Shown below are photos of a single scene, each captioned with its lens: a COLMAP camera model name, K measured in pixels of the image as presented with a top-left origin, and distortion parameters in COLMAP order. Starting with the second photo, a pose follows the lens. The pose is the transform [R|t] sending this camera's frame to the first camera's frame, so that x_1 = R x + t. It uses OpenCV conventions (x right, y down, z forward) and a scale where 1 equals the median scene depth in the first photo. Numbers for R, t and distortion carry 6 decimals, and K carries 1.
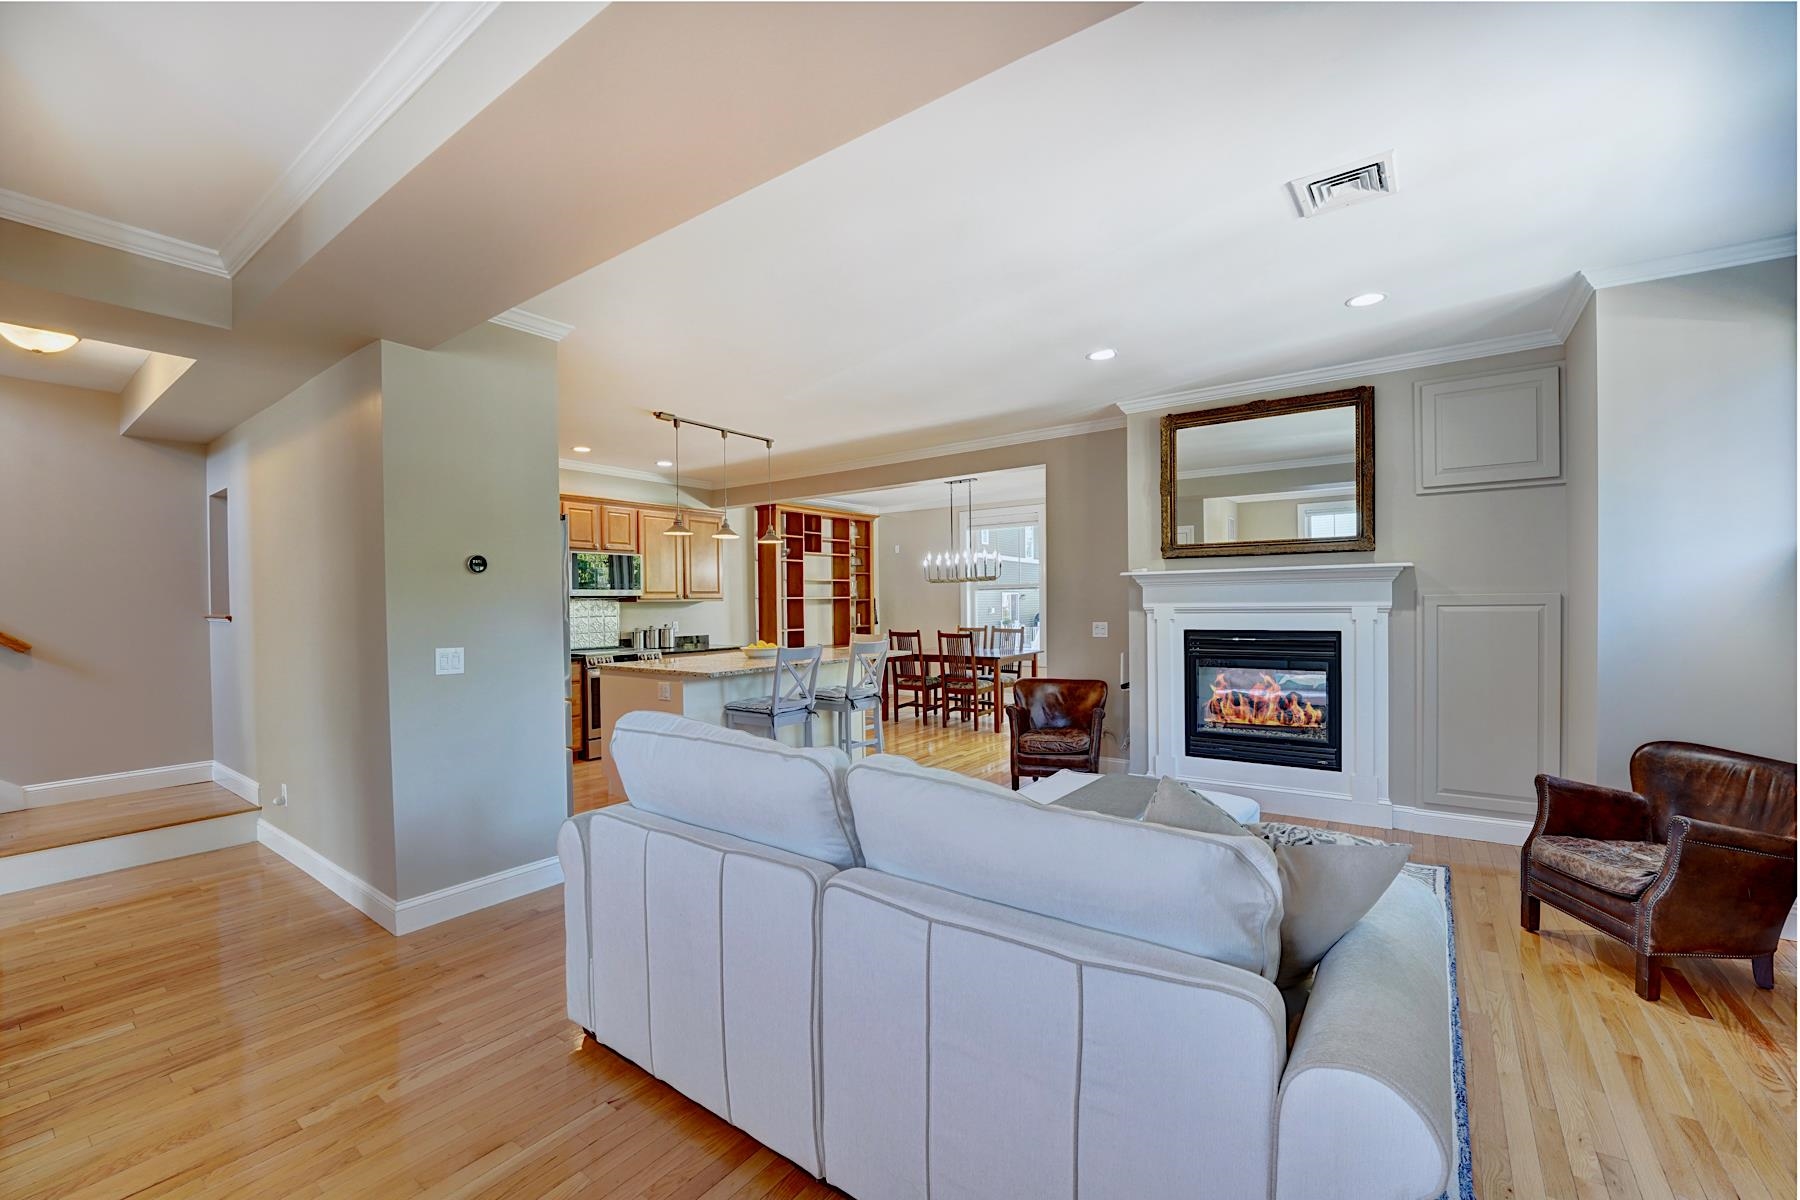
lens RADIAL K [[736.0, 0, 898.6], [0, 736.0, 605.0], [0, 0, 1]] dist [-0.031615, 0.004203]
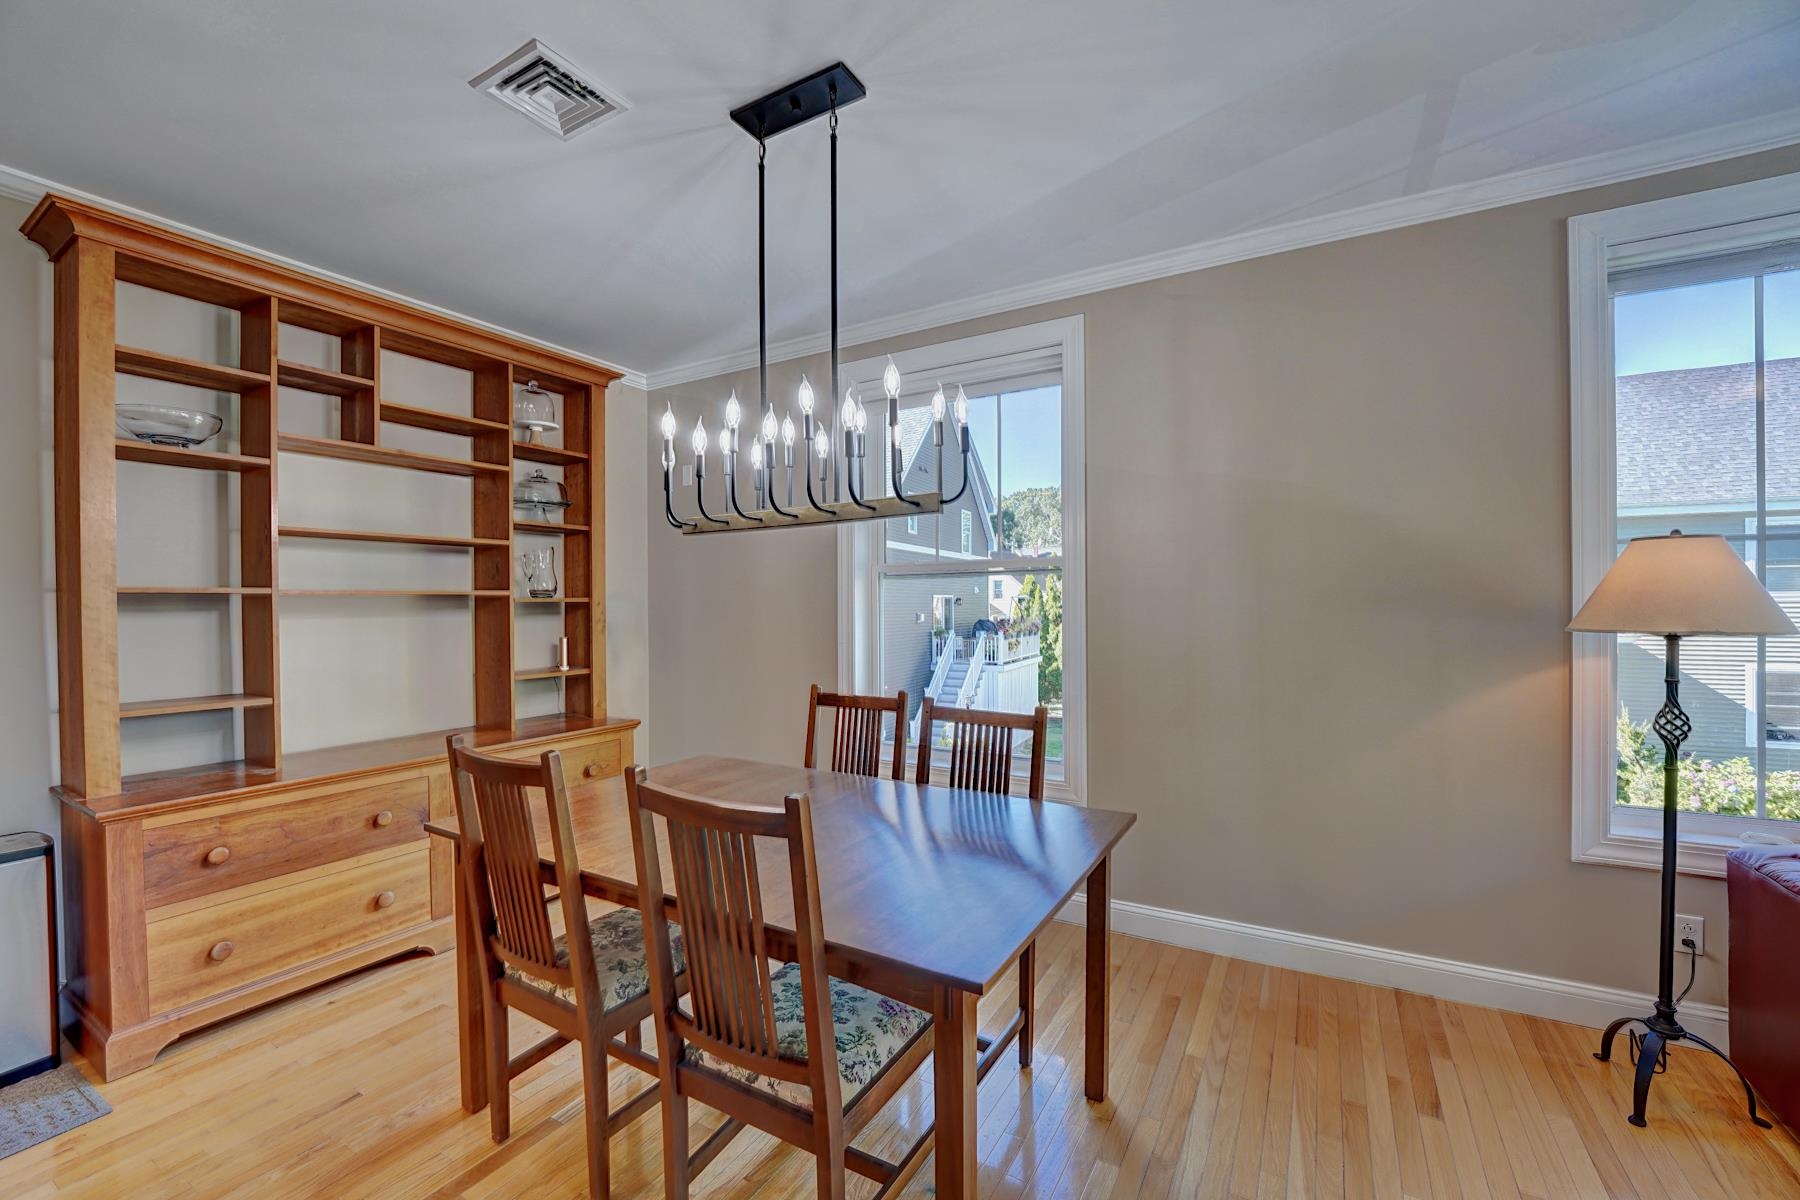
lens RADIAL K [[736.0, 0, 896.4], [0, 736.0, 607.1], [0, 0, 1]] dist [-0.031615, 0.004203]
pose [[0.995317, 0.017024, 0.095151, 0.079075], [-0.016908, 0.999855, -0.002030, -0.005504], [-0.095172, 0.000412, 0.995461, 0.637098]]
